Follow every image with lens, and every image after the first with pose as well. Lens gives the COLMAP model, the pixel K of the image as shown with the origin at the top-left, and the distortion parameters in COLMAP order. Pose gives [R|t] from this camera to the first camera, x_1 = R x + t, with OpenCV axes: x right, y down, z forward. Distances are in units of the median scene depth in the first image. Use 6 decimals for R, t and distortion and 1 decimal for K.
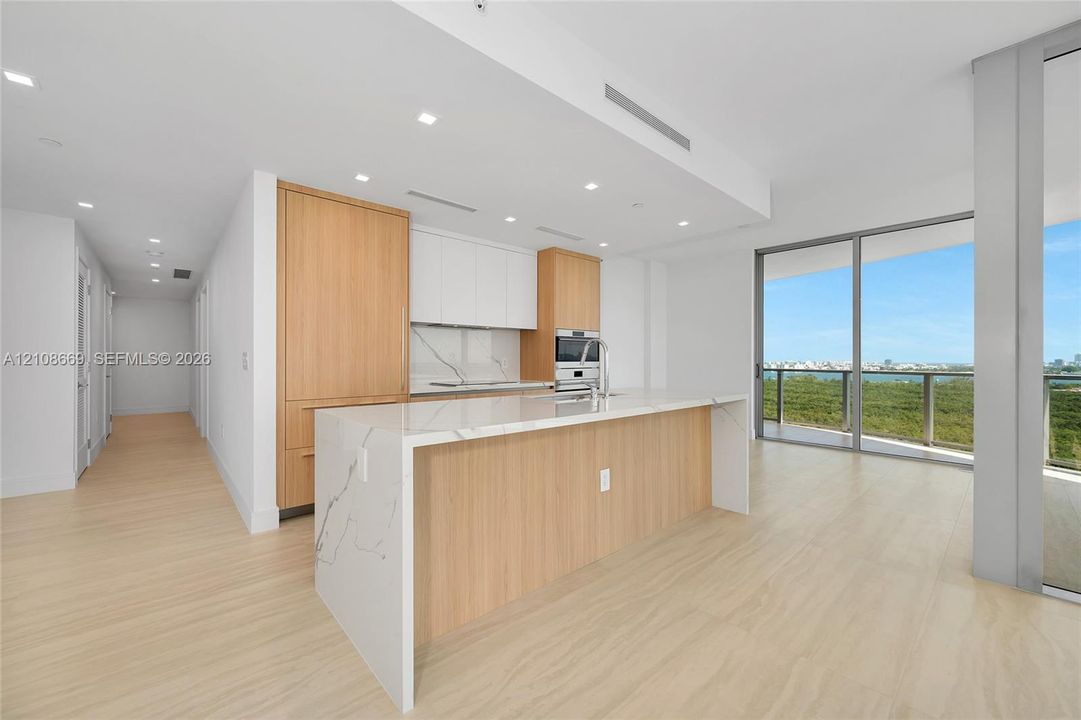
lens RADIAL K [[421.9, 0, 534.2], [0, 421.9, 359.3], [0, 0, 1]] dist [0.000375, -0.000001]
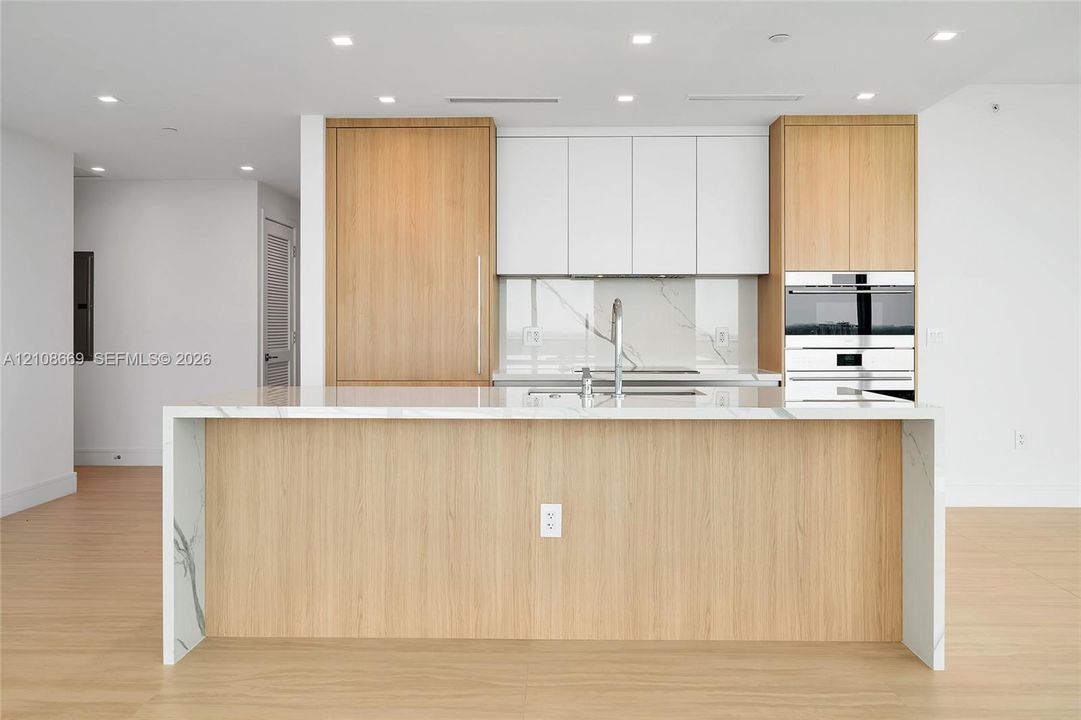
lens RADIAL K [[869.1, 0, 538.6], [0, 869.1, 320.5], [0, 0, 1]] dist [0.016497, 0.004222]
pose [[0.734400, -0.004052, -0.678704, 0.557796], [0.000754, 0.999986, -0.005154, -0.006961], [0.678716, 0.003273, 0.734394, 0.004232]]
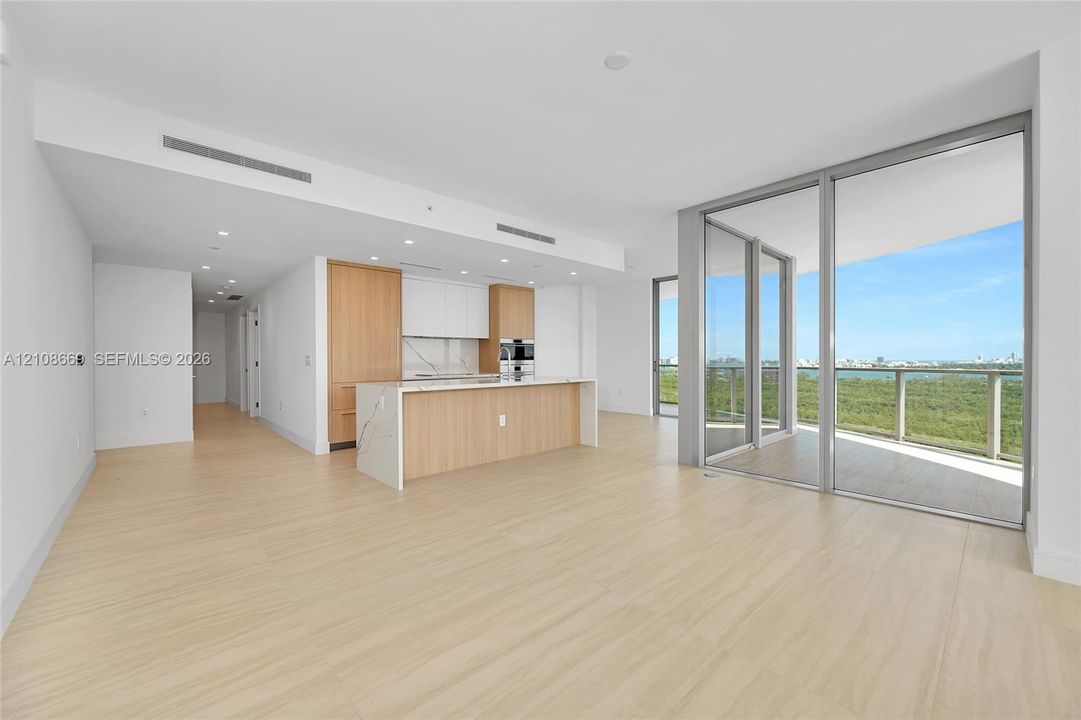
lens RADIAL K [[426.9, 0, 533.7], [0, 426.9, 357.7], [0, 0, 1]] dist [0.000271, -0.000032]
pose [[0.999950, -0.005763, 0.008124, 0.156536], [0.005785, 0.999980, -0.002656, 0.001216], [-0.008108, 0.002703, 0.999963, -0.510480]]
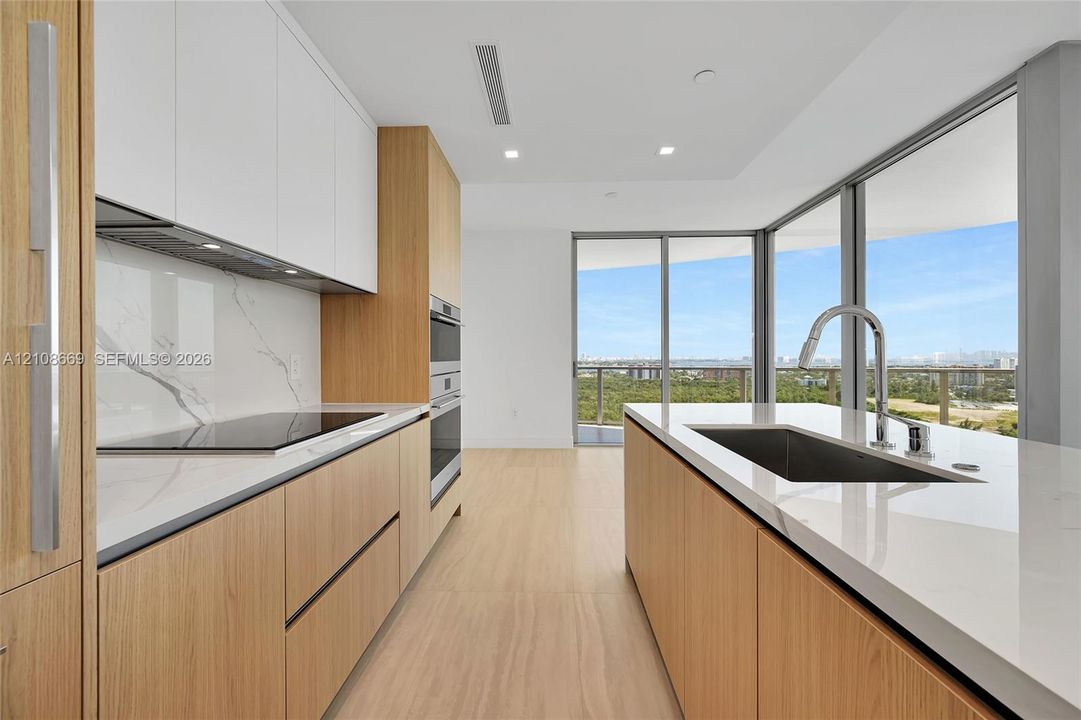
lens RADIAL K [[426.9, 0, 533.7], [0, 426.9, 357.7], [0, 0, 1]] dist [0.000271, -0.000032]
pose [[0.692546, -0.005833, 0.721350, -0.224590], [0.006102, 0.999979, 0.002228, 0.000889], [-0.721348, 0.002858, 0.692567, 0.569715]]
